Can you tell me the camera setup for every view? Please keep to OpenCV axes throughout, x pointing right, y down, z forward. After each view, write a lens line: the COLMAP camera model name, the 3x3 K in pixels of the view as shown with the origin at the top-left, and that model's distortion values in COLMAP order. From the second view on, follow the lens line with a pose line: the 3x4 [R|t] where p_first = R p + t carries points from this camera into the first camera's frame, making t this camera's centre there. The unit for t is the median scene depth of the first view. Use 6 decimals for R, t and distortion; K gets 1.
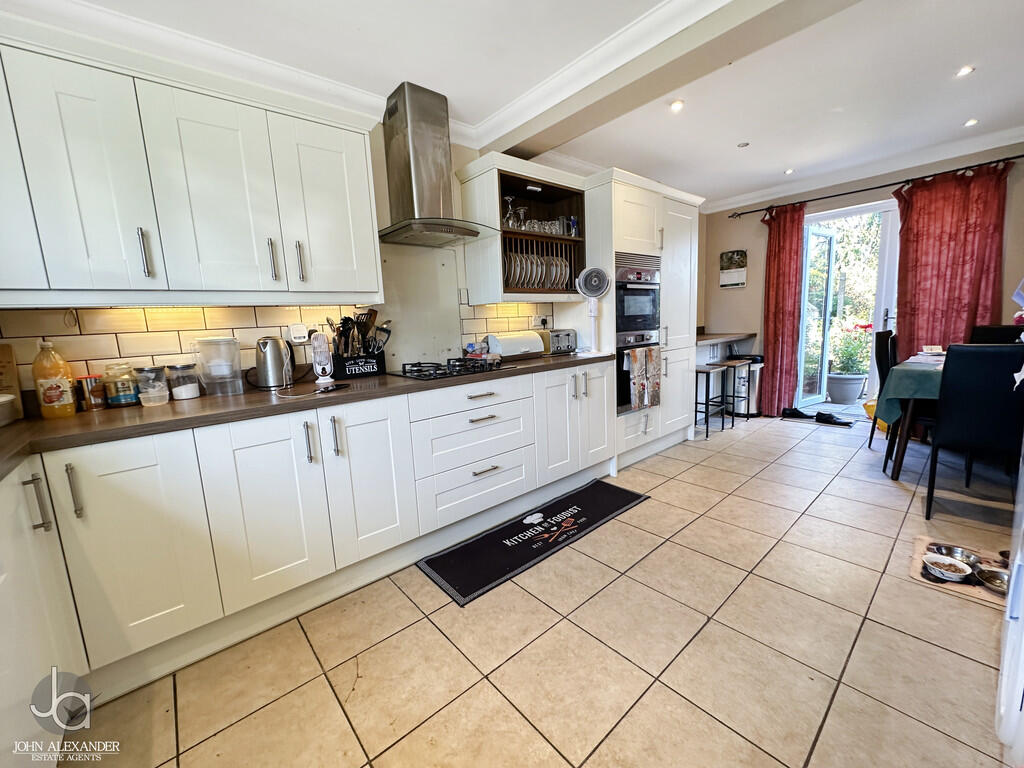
lens RADIAL K [[410.9, 0, 511.9], [0, 410.9, 382.9], [0, 0, 1]] dist [-0.002213, 0.000012]
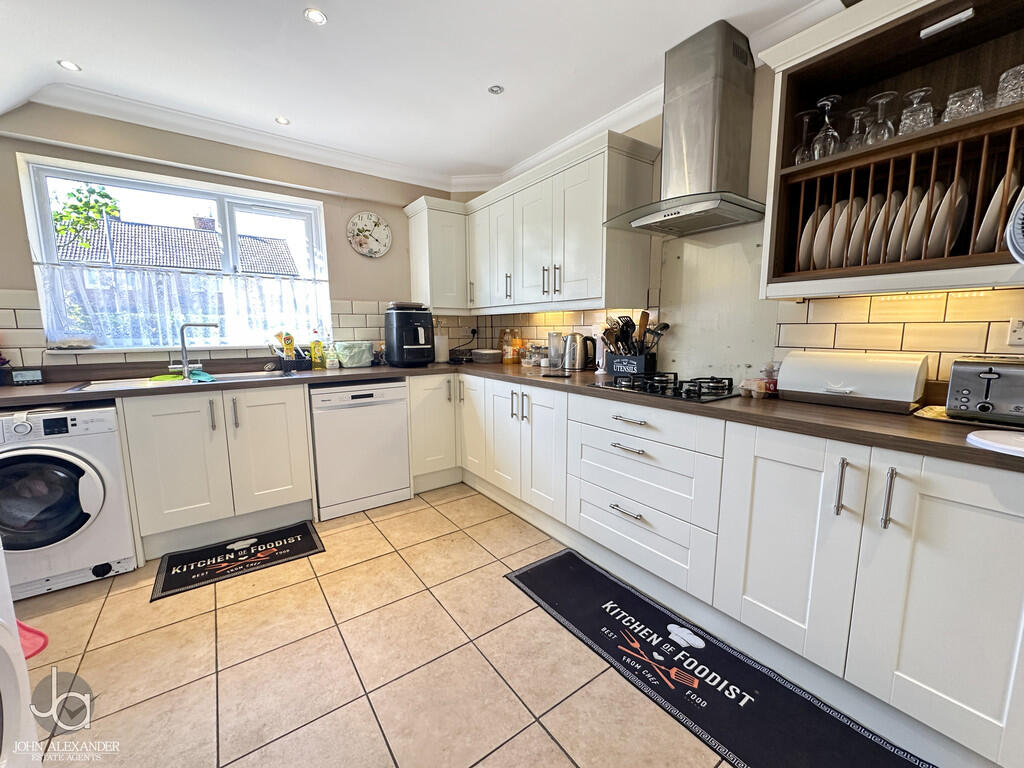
lens RADIAL K [[410.9, 0, 511.8], [0, 410.9, 383.4], [0, 0, 1]] dist [-0.002213, 0.000012]
pose [[-0.087080, 0.182792, -0.979288, 0.723202], [-0.139466, 0.971104, 0.193666, -0.164744], [0.986391, 0.153442, -0.059070, 0.800490]]
